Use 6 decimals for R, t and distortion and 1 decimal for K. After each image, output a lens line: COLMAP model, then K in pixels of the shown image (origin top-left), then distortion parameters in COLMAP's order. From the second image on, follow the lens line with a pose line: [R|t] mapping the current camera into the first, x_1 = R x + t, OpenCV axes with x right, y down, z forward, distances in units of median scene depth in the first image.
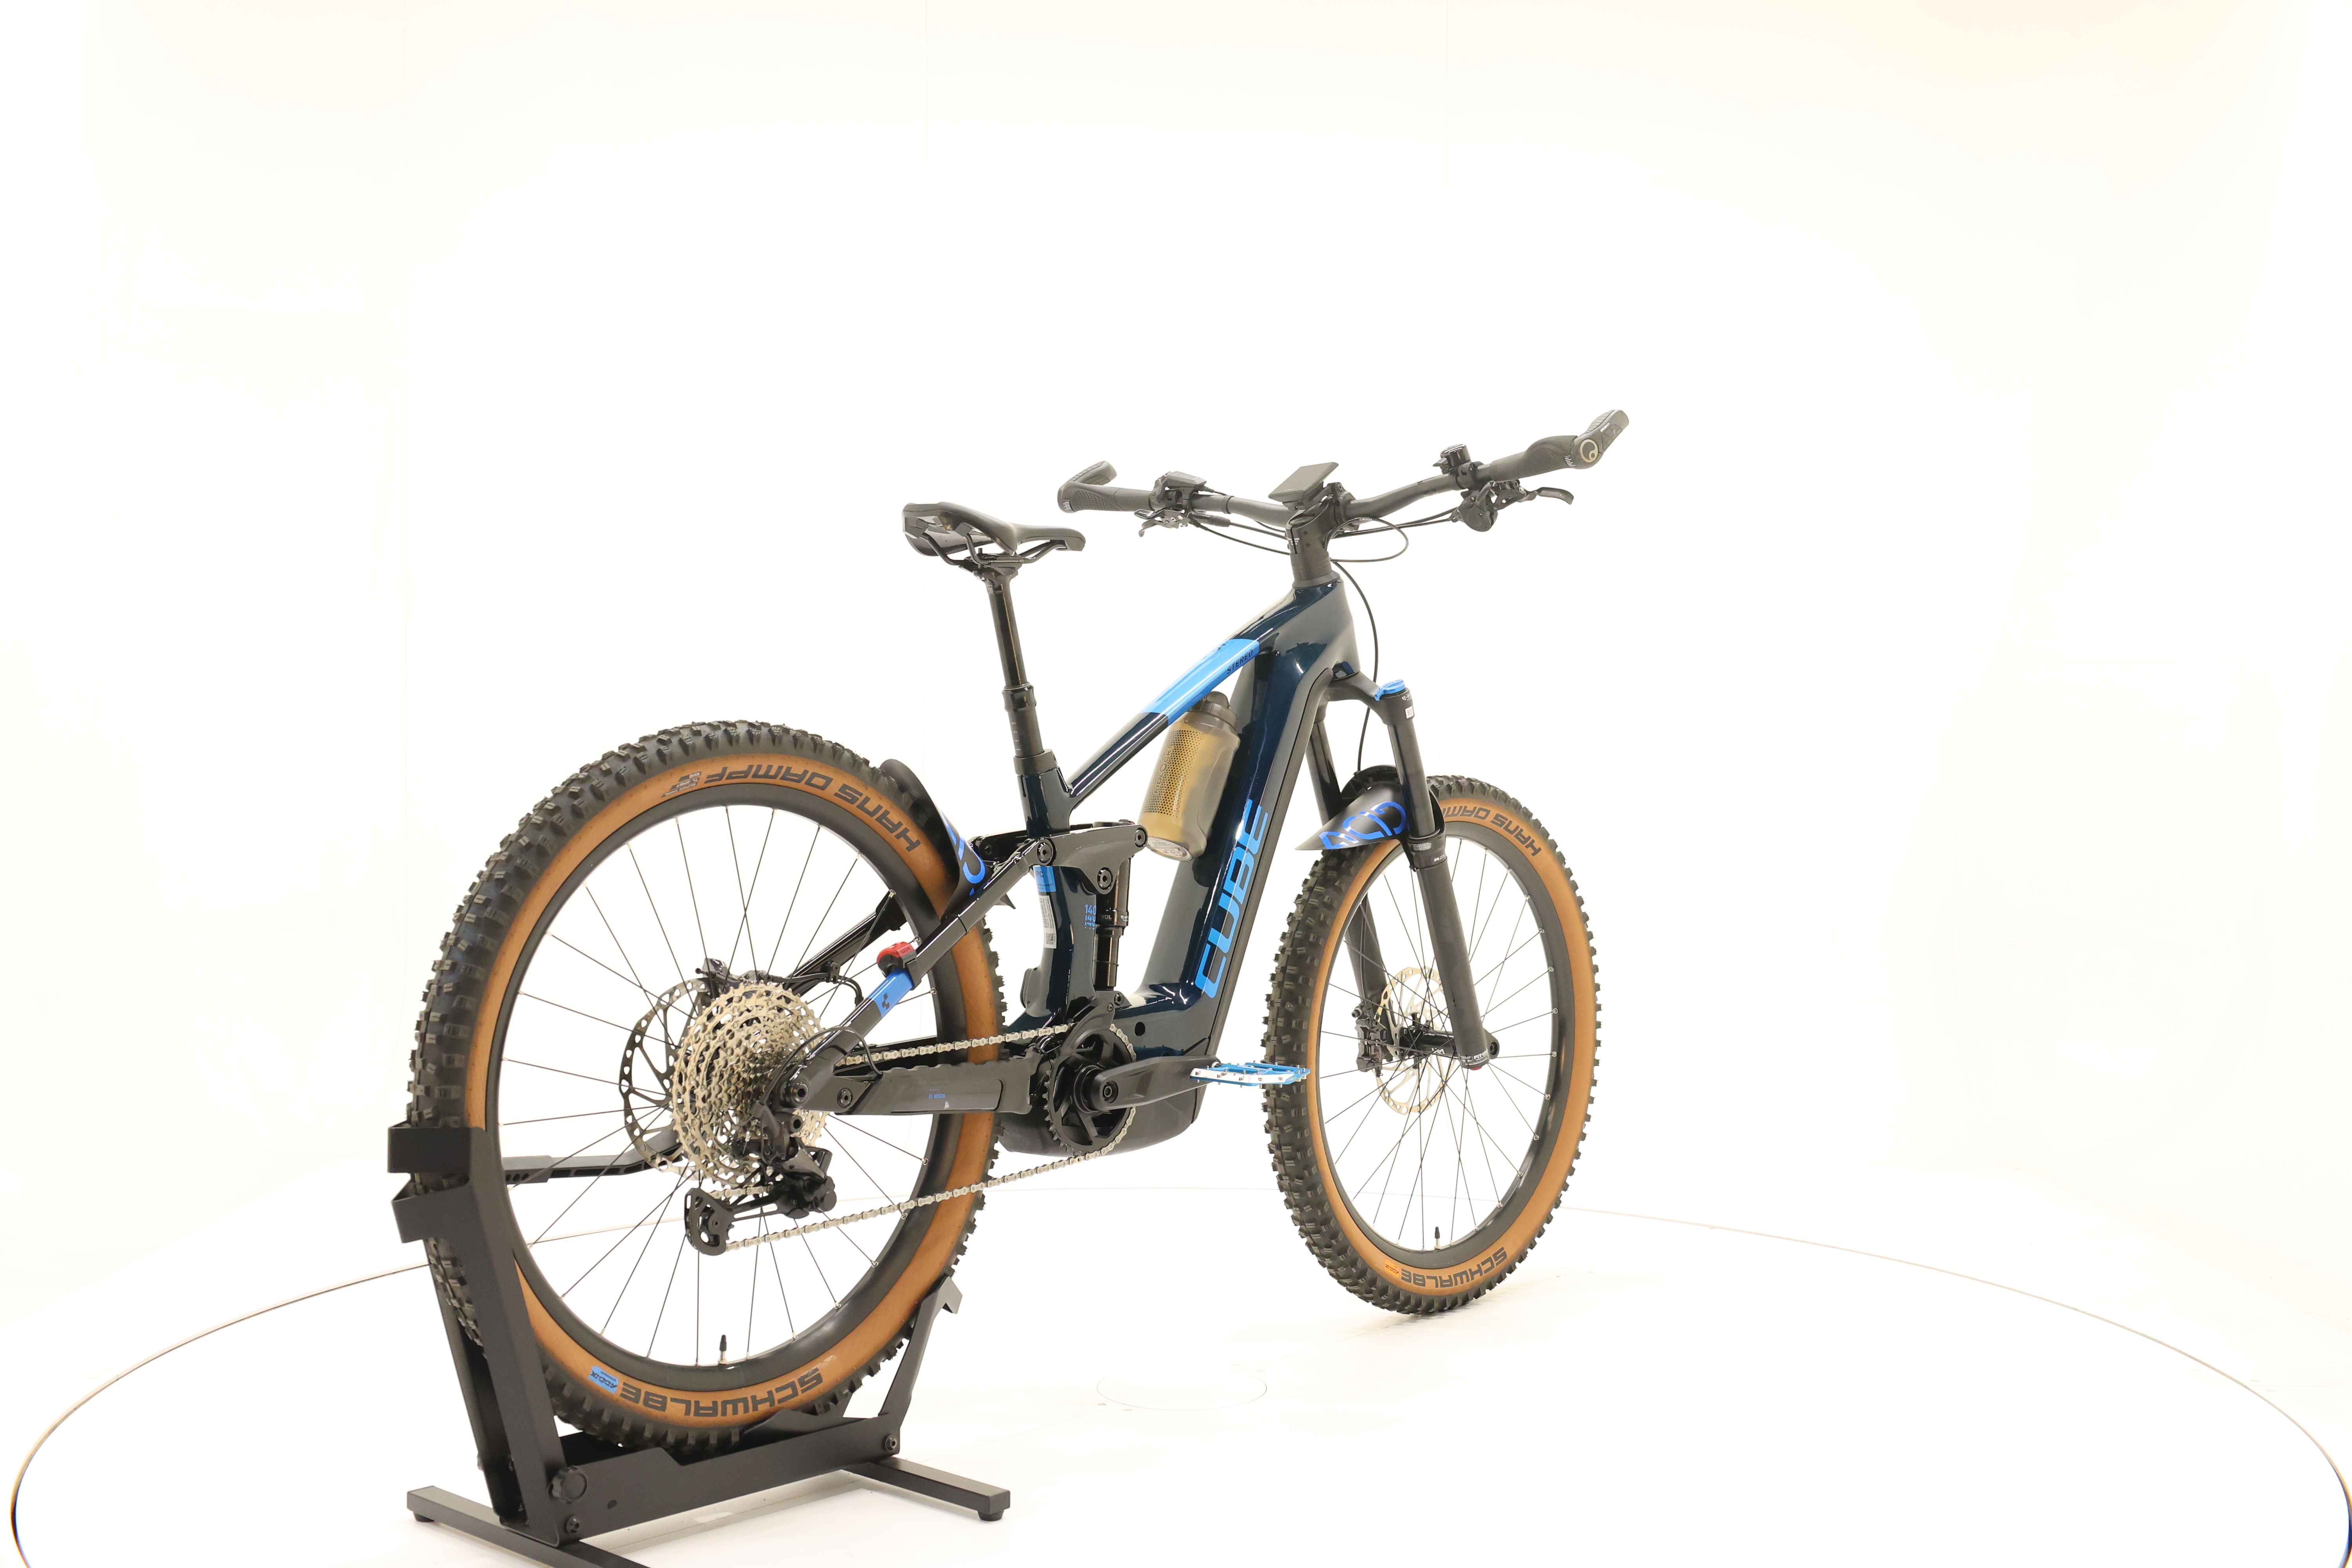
lens RADIAL K [[2539.8, 0, 1170.6], [0, 2539.8, 730.7], [0, 0, 1]] dist [-0.010412, -0.003339]
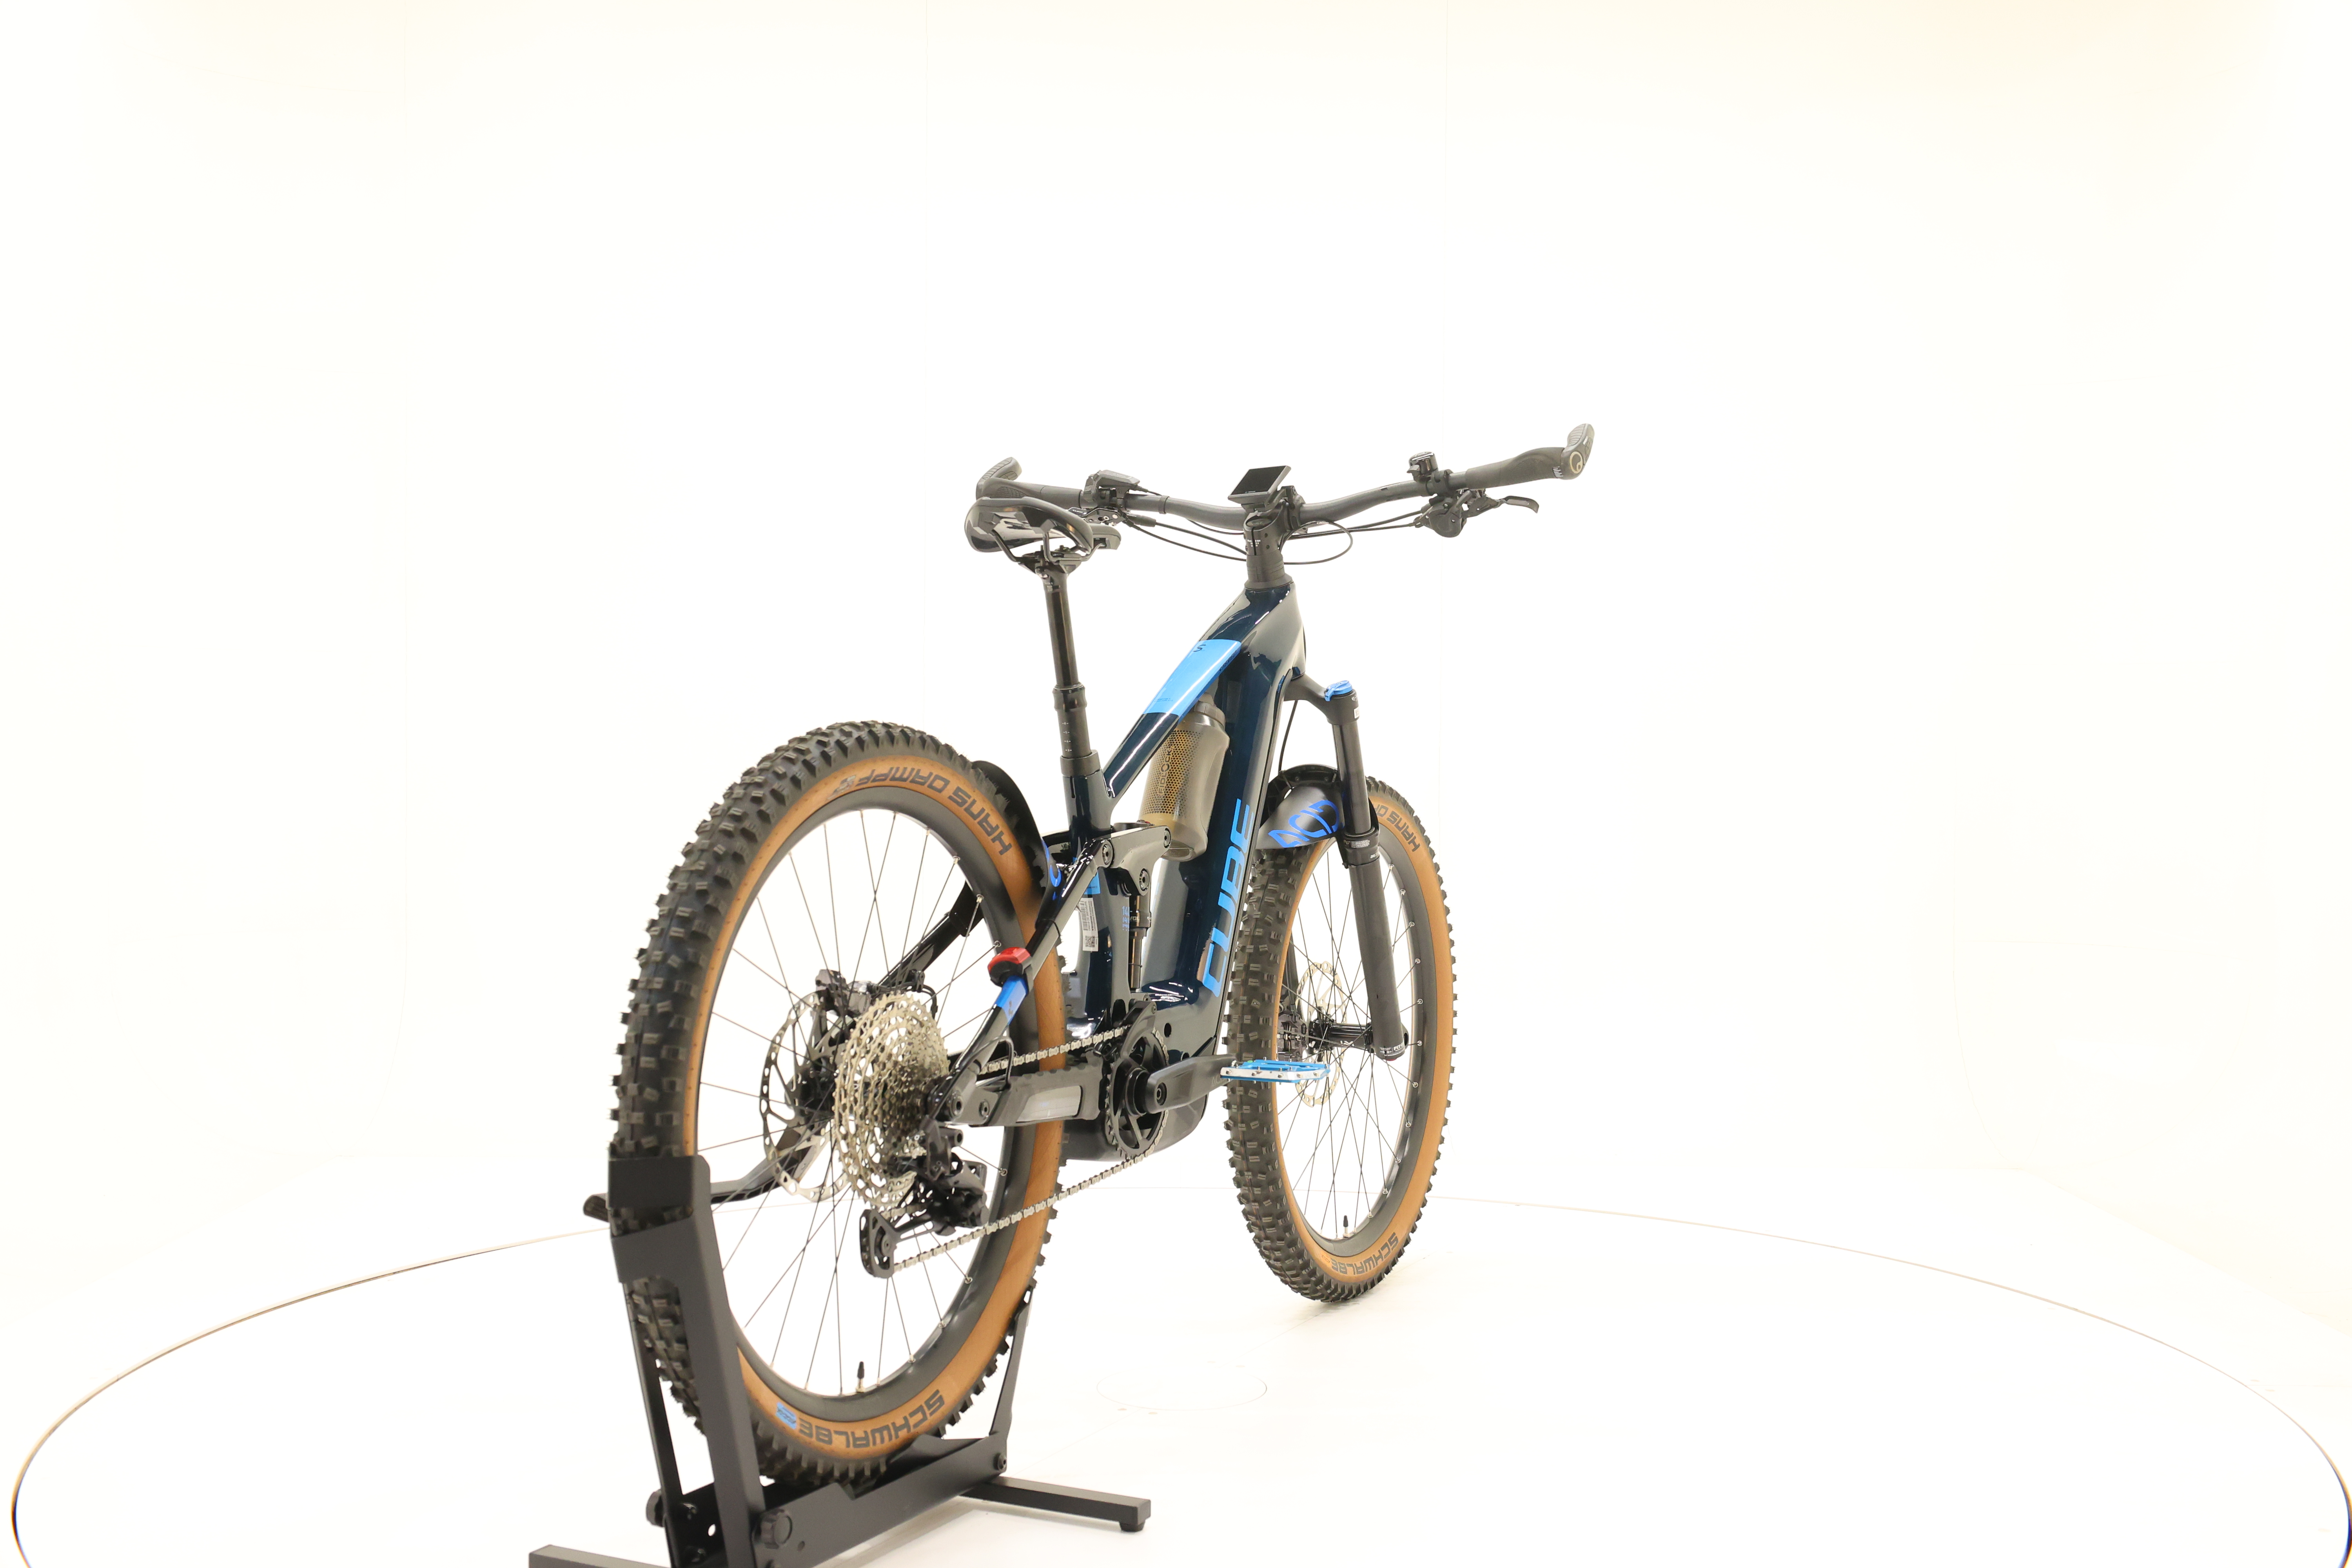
lens RADIAL K [[2539.8, 0, 1170.6], [0, 2539.8, 730.7], [0, 0, 1]] dist [-0.010412, -0.003339]
pose [[0.964385, -0.000184, 0.264501, -0.283325], [-0.000230, 0.999999, 0.001535, -0.001733], [-0.264501, -0.001541, 0.964384, 0.038946]]
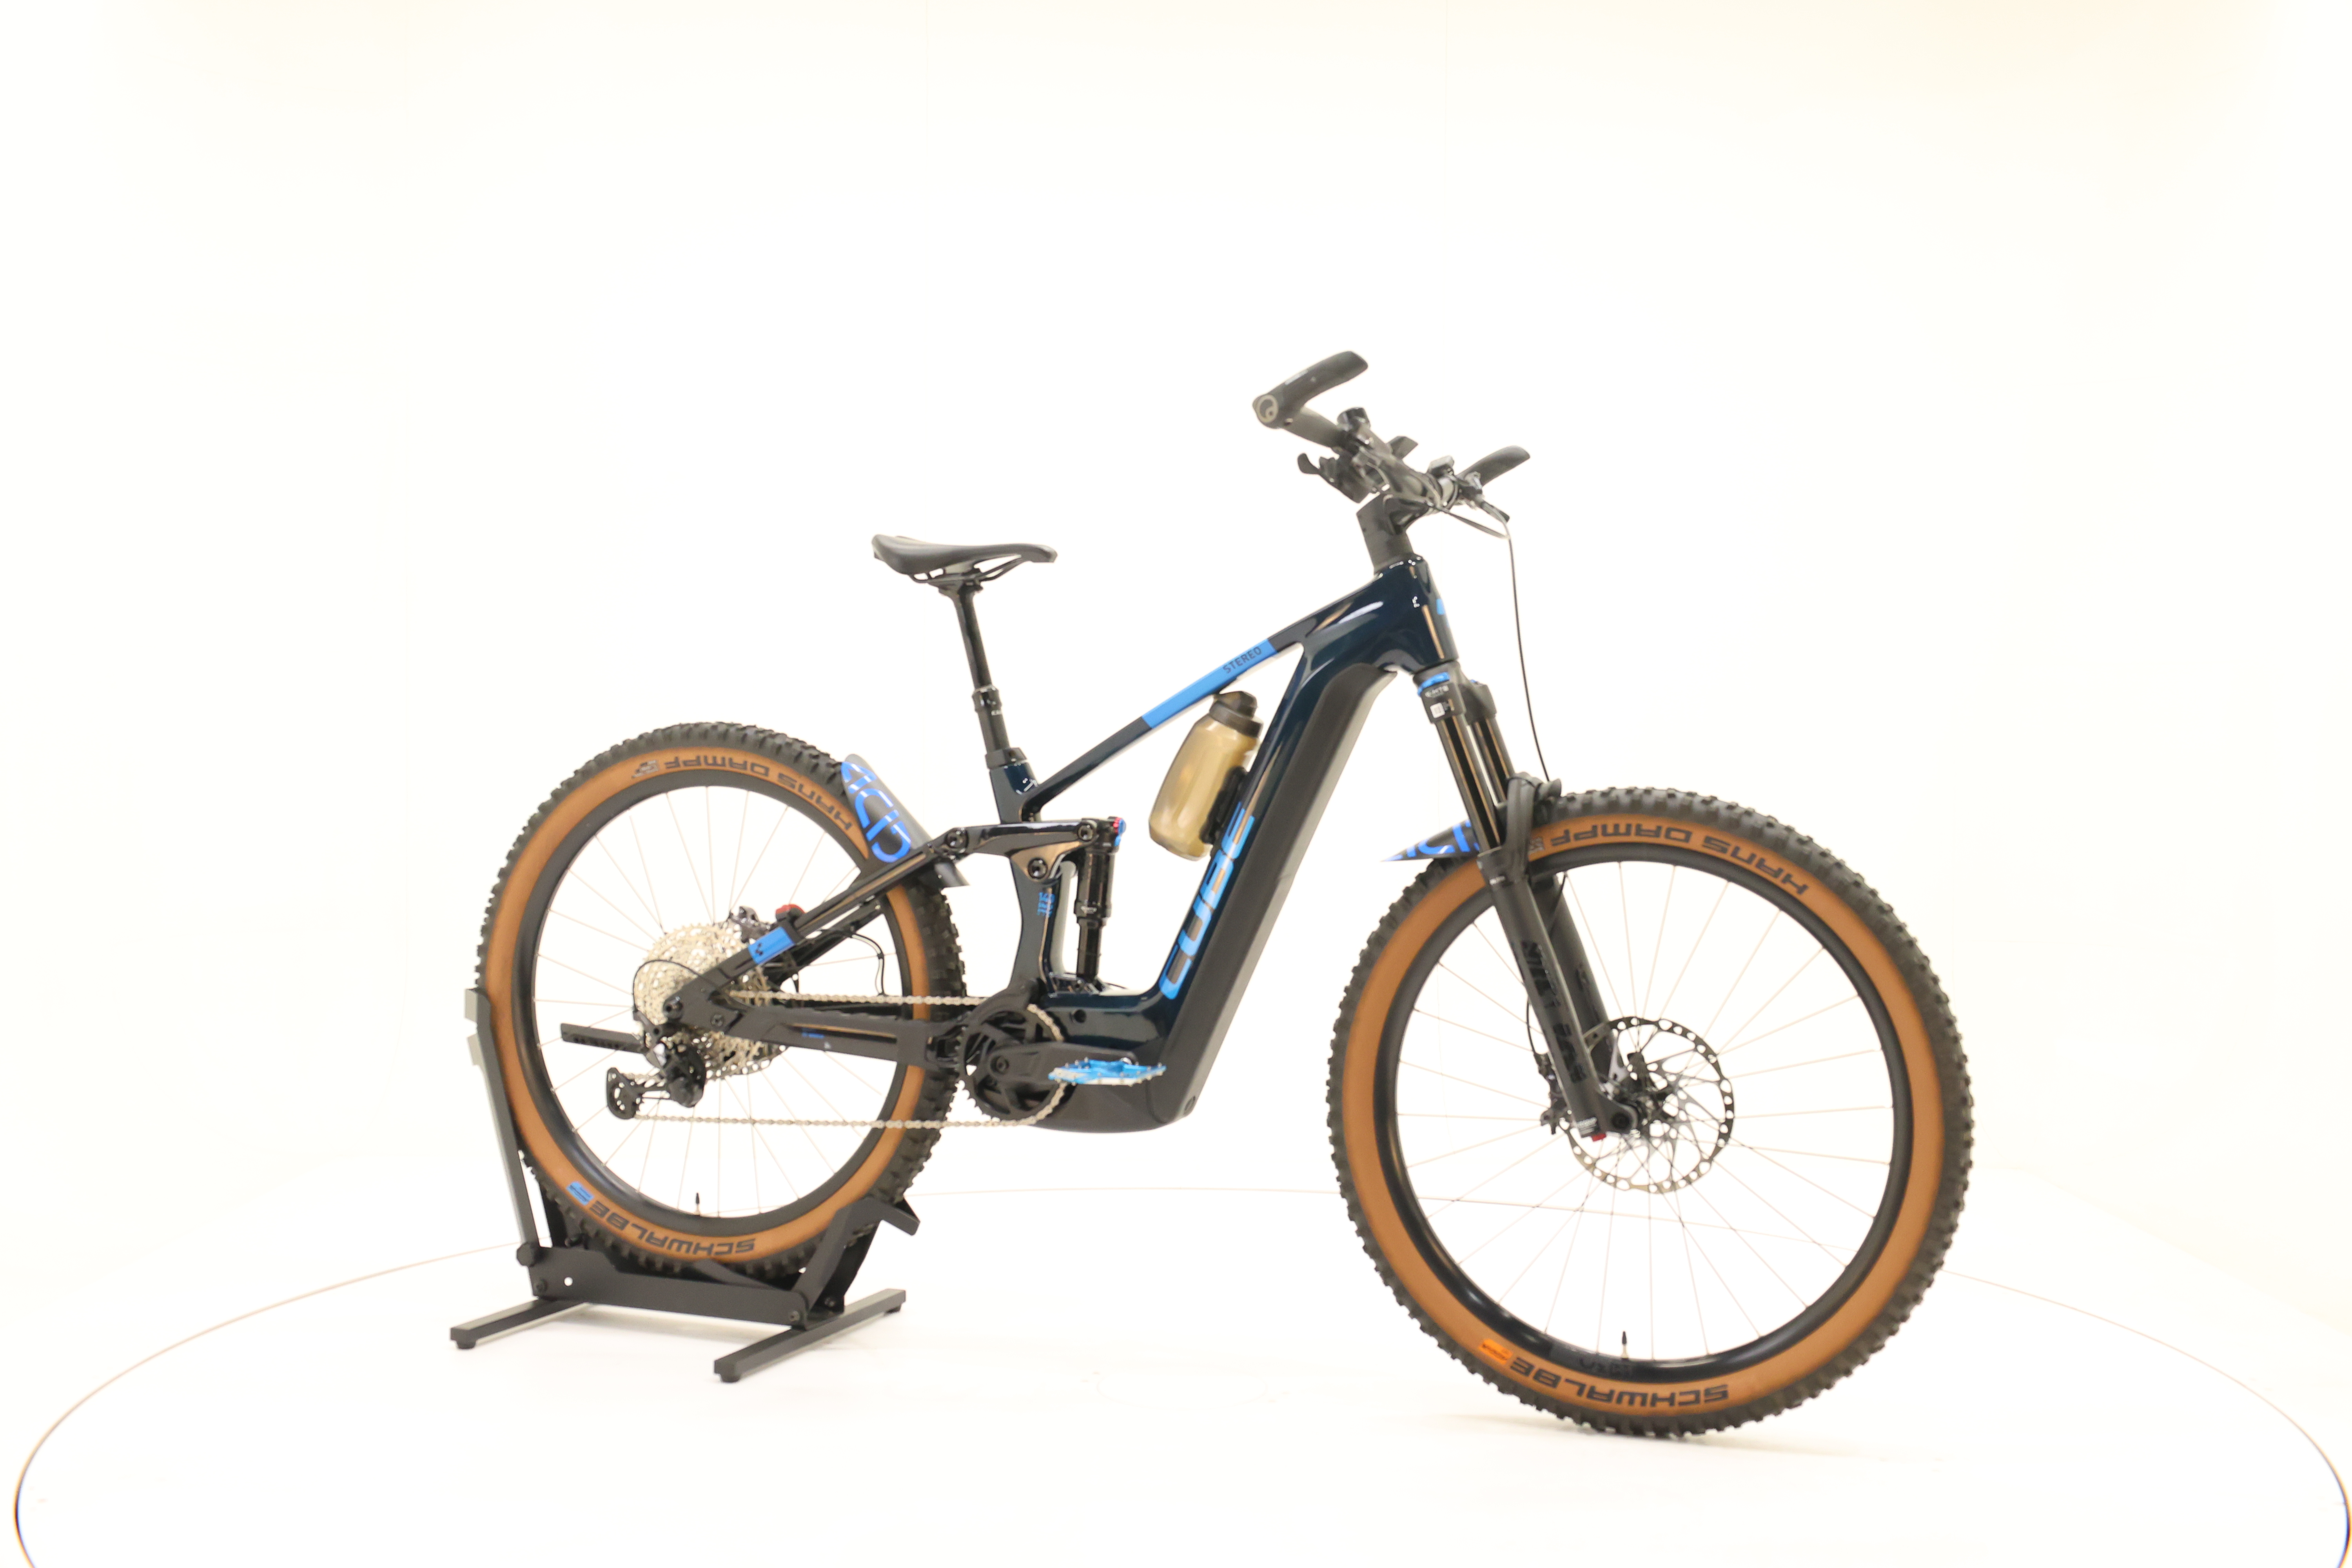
lens RADIAL K [[2539.8, 0, 1170.6], [0, 2539.8, 730.7], [0, 0, 1]] dist [-0.010412, -0.003339]
pose [[0.336744, -0.000128, -0.941596, 1.013327], [-0.004110, 0.999990, -0.001606, 0.001772], [0.941587, 0.004411, 0.336741, 0.704383]]
